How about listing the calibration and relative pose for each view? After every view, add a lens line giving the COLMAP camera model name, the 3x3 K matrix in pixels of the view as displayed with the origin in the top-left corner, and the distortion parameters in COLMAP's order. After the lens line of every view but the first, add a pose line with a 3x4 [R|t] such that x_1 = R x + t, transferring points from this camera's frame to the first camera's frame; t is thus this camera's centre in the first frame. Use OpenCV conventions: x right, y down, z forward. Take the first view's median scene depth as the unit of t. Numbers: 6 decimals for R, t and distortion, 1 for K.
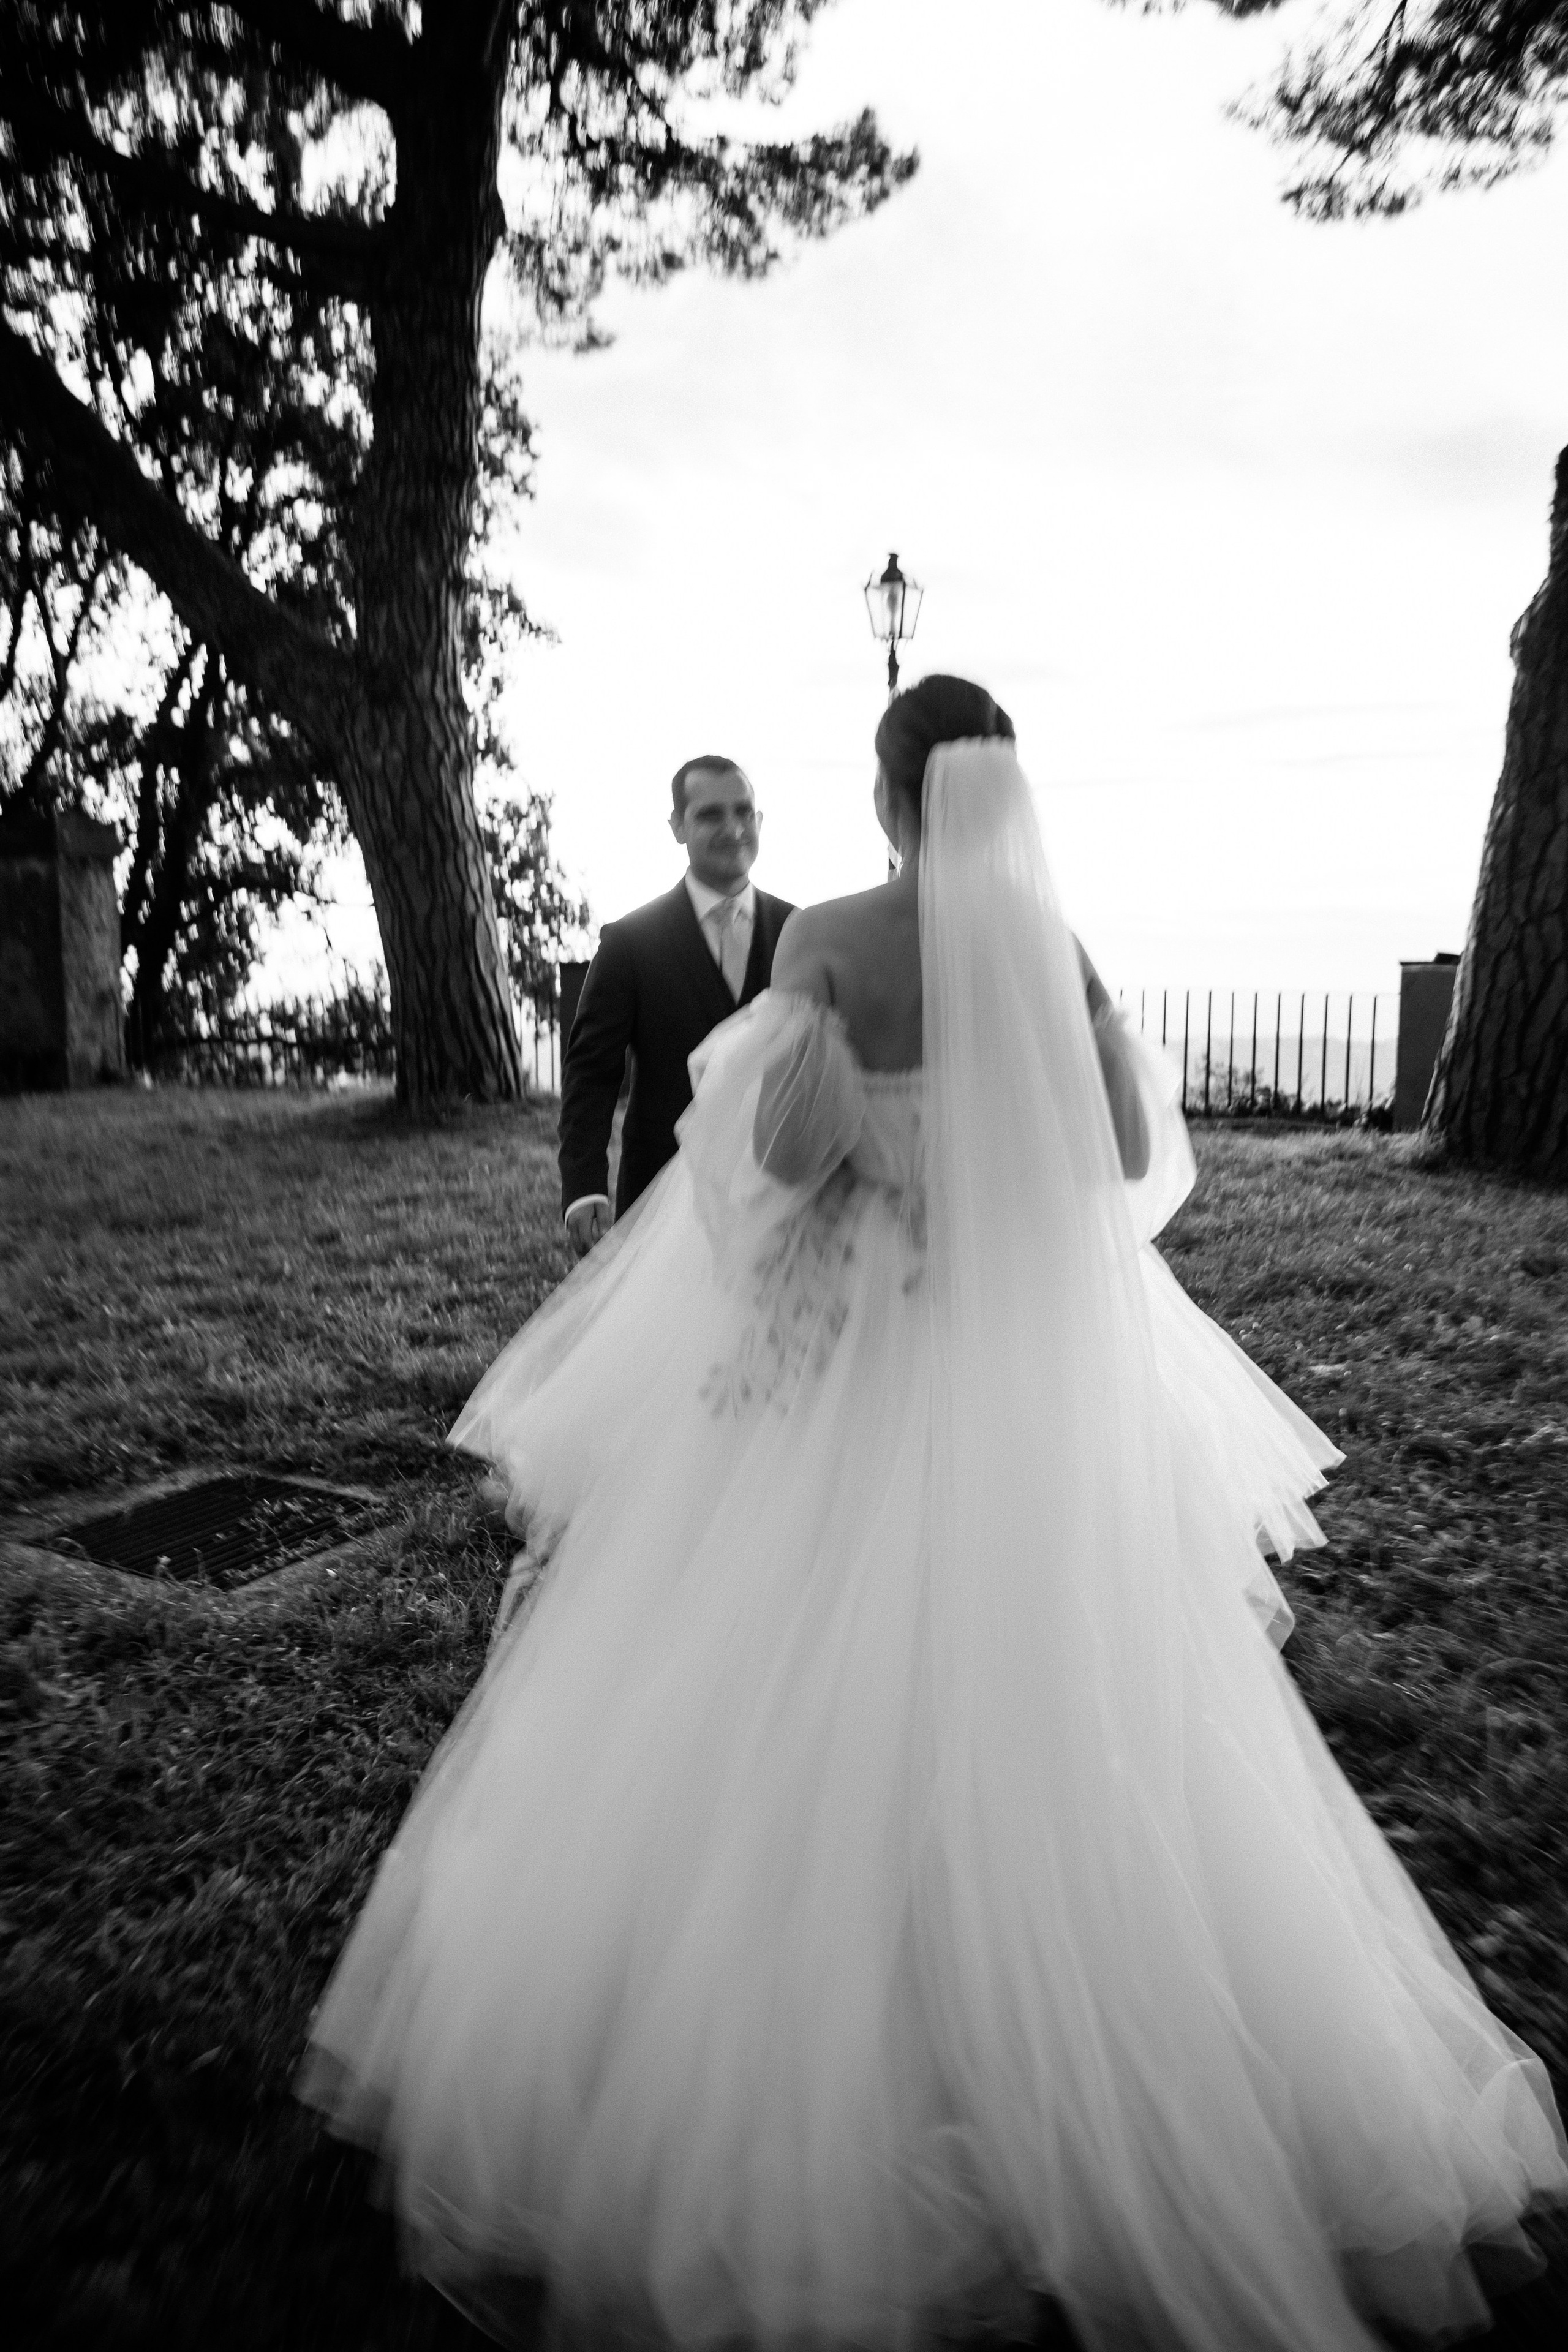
lens RADIAL K [[1619.1, 0, 784.0], [0, 1619.1, 1176.0], [0, 0, 1]] dist [-0.057886, -0.000432]
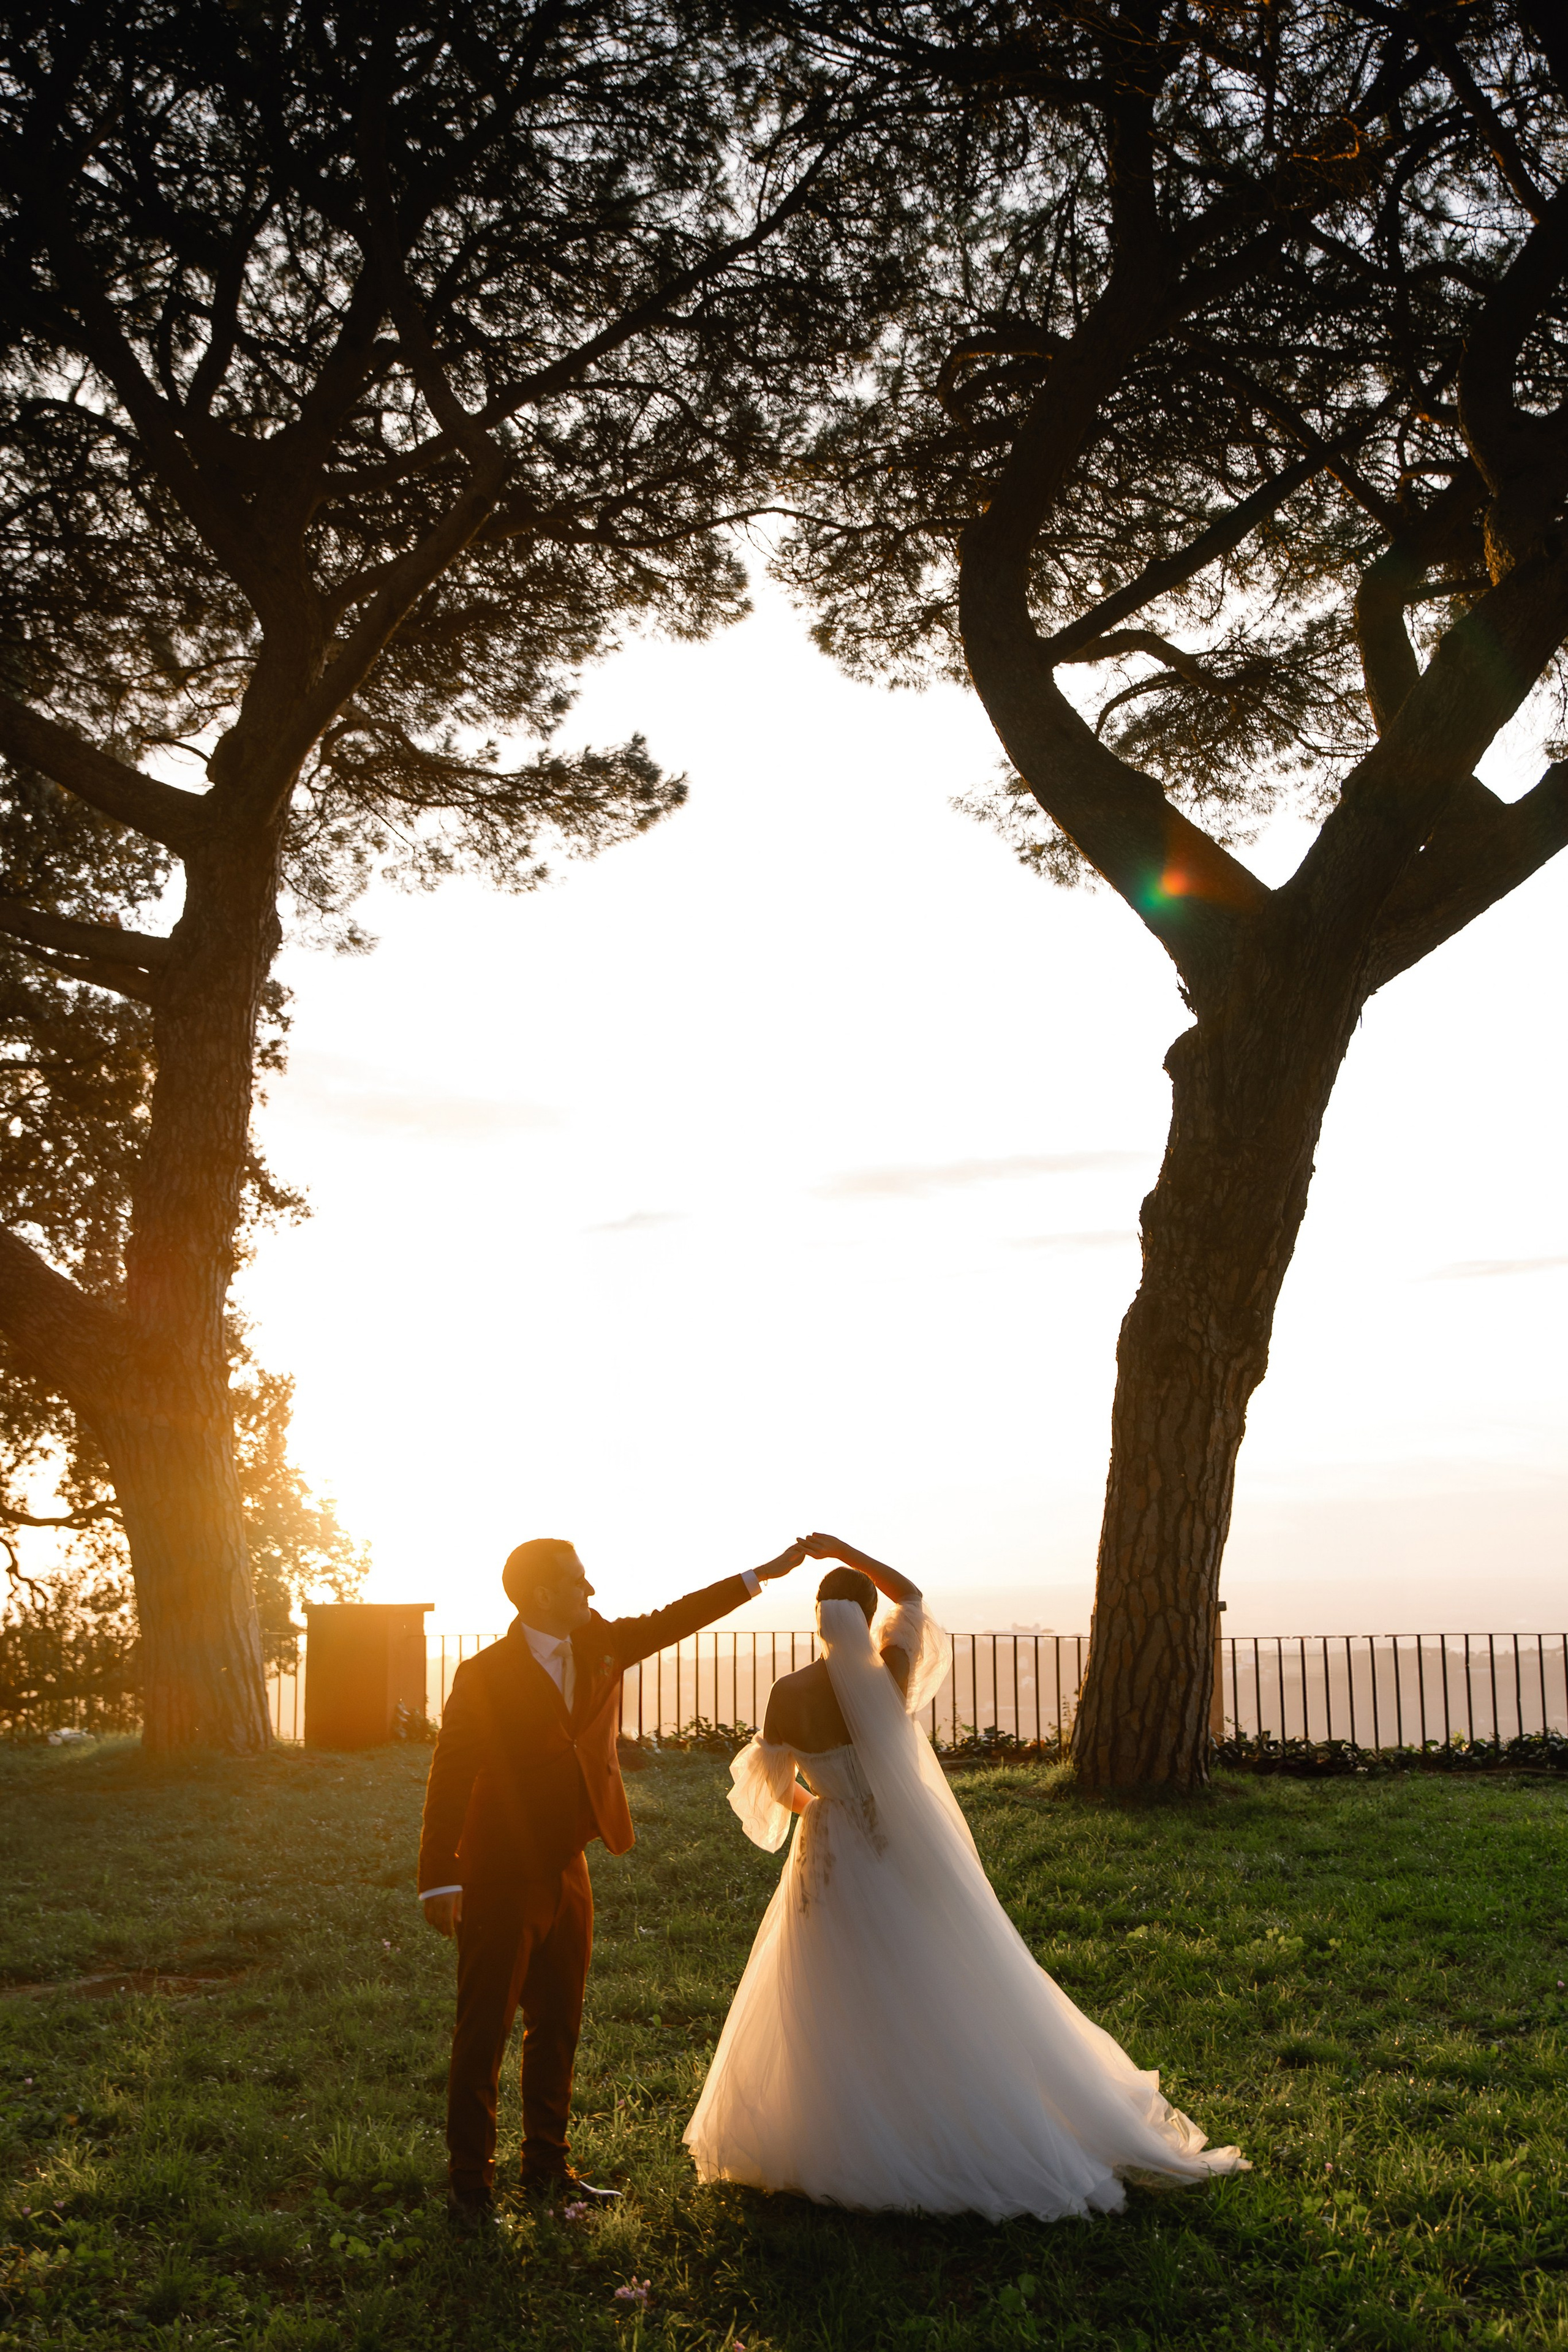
lens RADIAL K [[2437.6, 0, 784.0], [0, 2437.6, 1176.0], [0, 0, 1]] dist [0.000499, 0.012260]
pose [[0.997499, 0.003430, 0.070602, 0.036458], [0.016324, 0.960645, -0.277299, 0.025505], [-0.068775, 0.277758, 0.958186, -0.409203]]
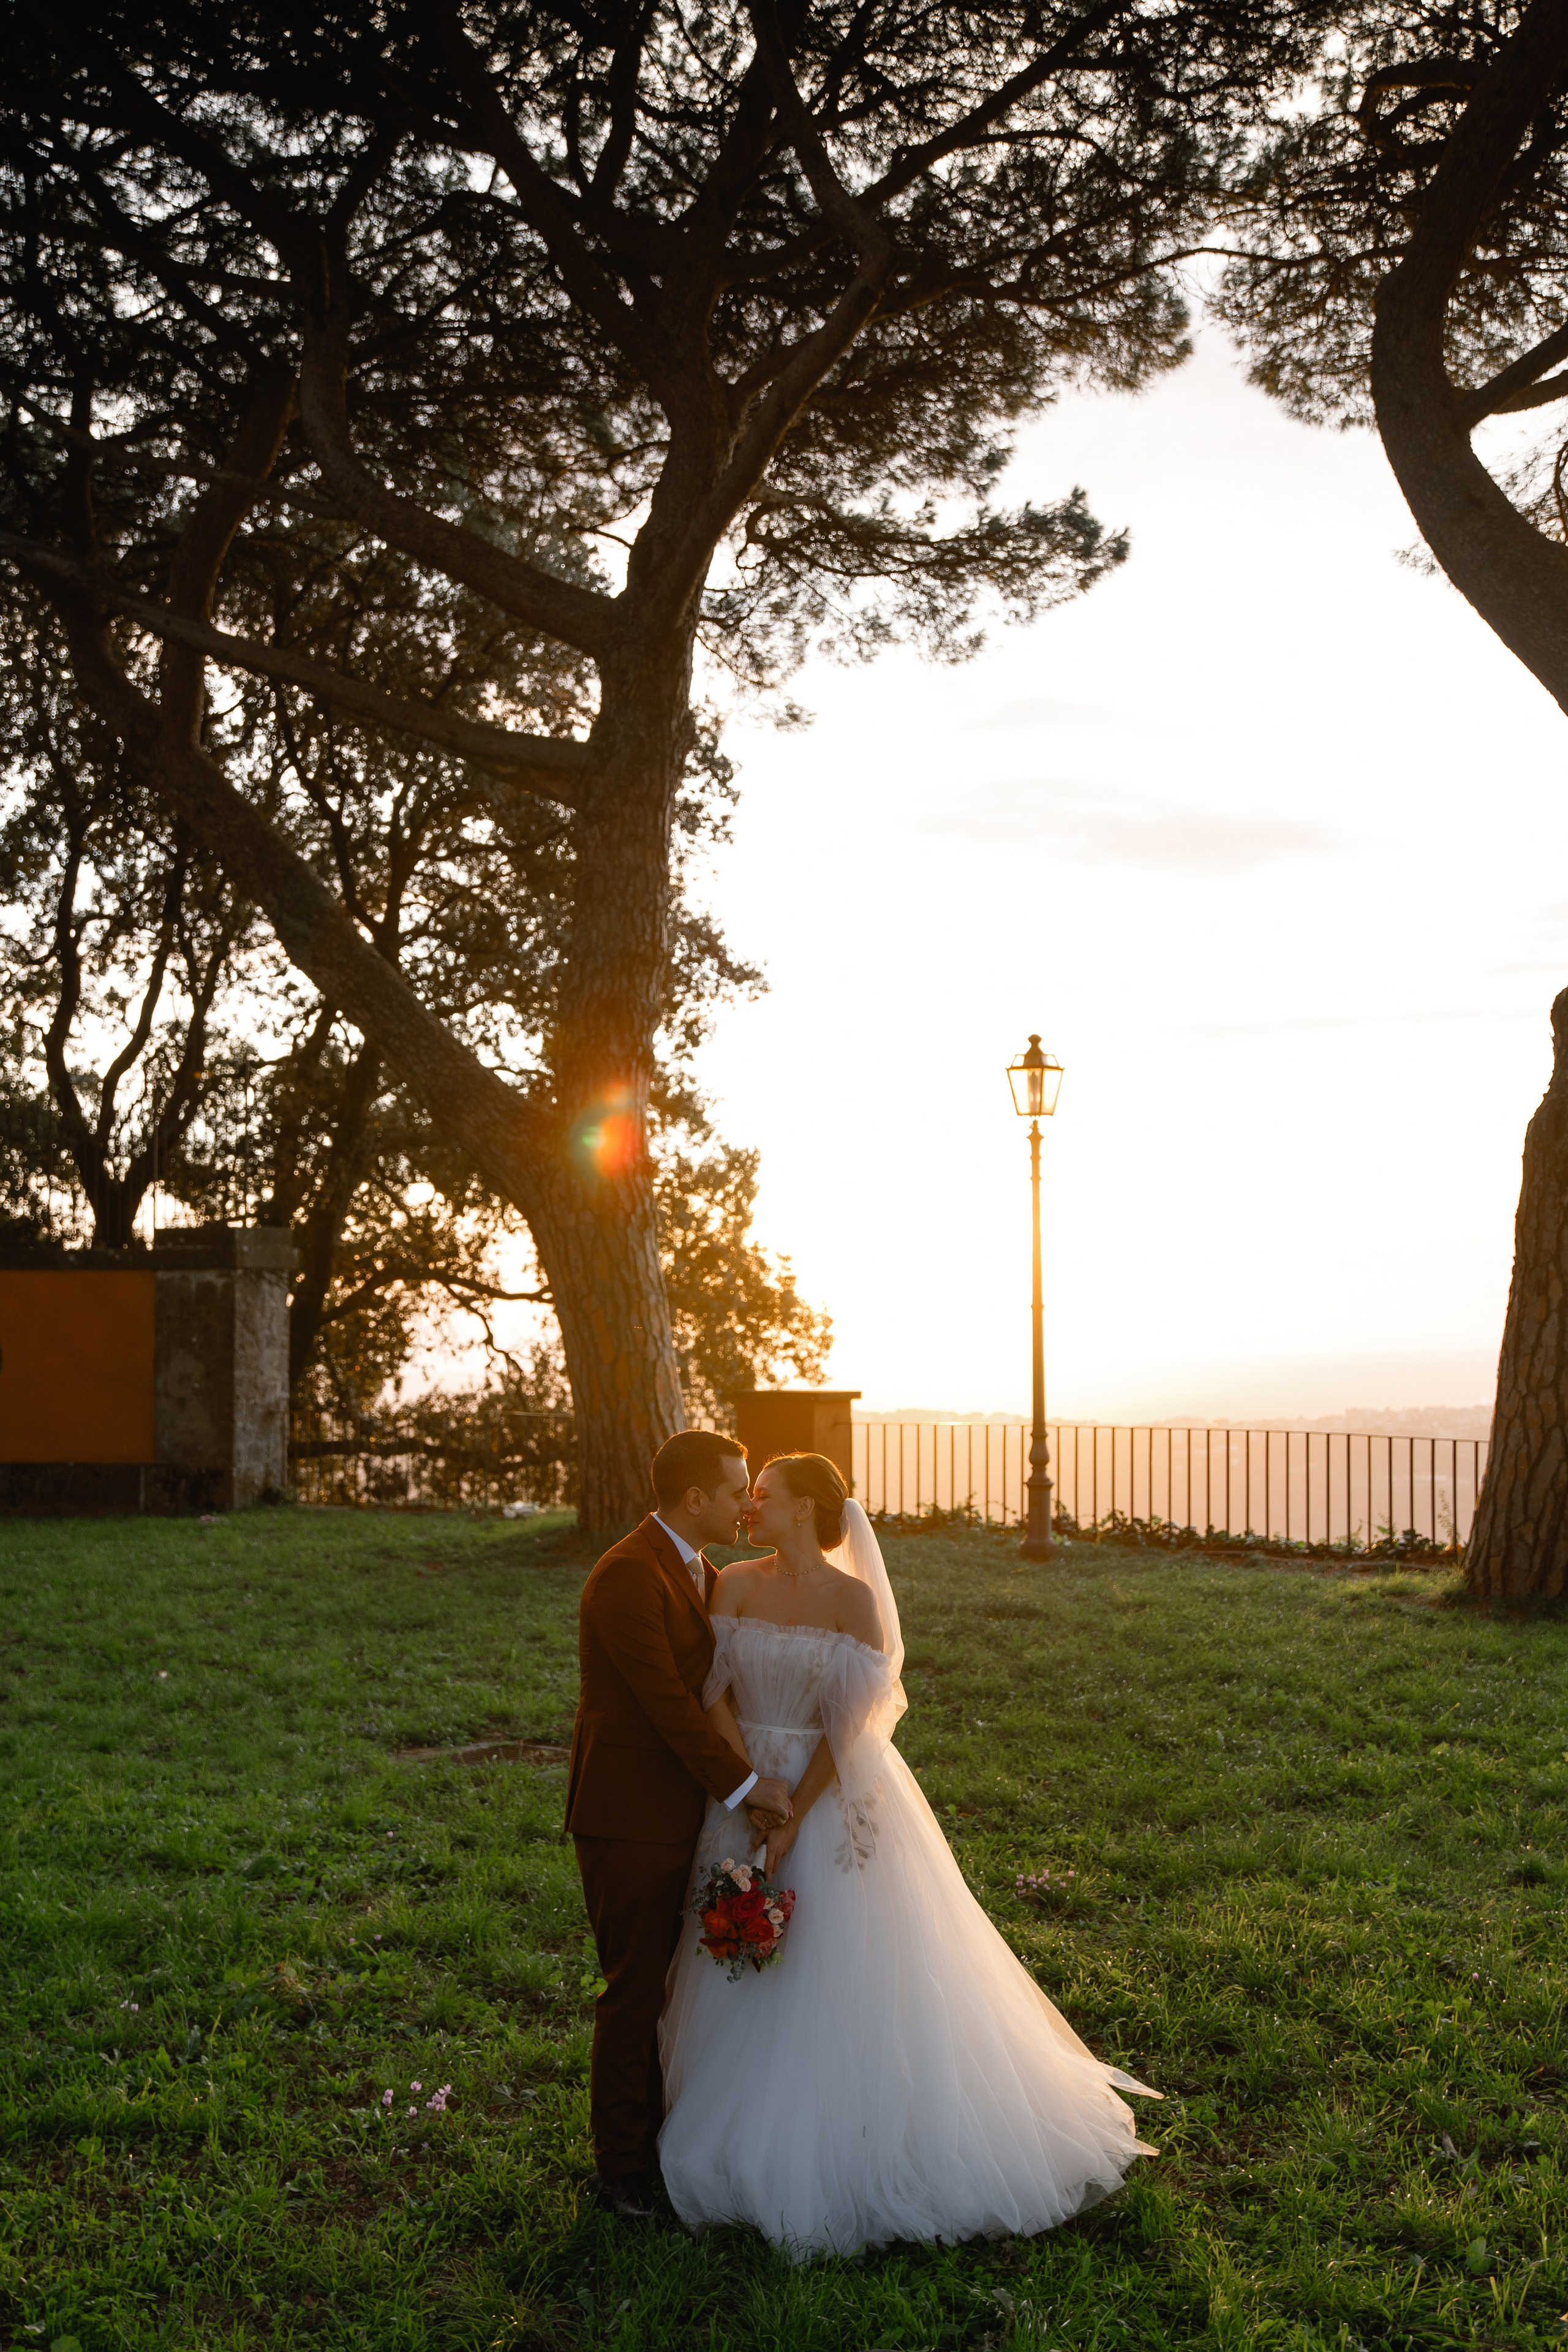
lens RADIAL K [[2605.4, 0, 784.0], [0, 2605.4, 1176.0], [0, 0, 1]] dist [-0.012552, 0.029181]
pose [[0.990139, -0.003281, -0.140051, 0.094436], [-0.021610, 0.984183, -0.175832, 0.015910], [0.138412, 0.177125, 0.974407, -0.482387]]
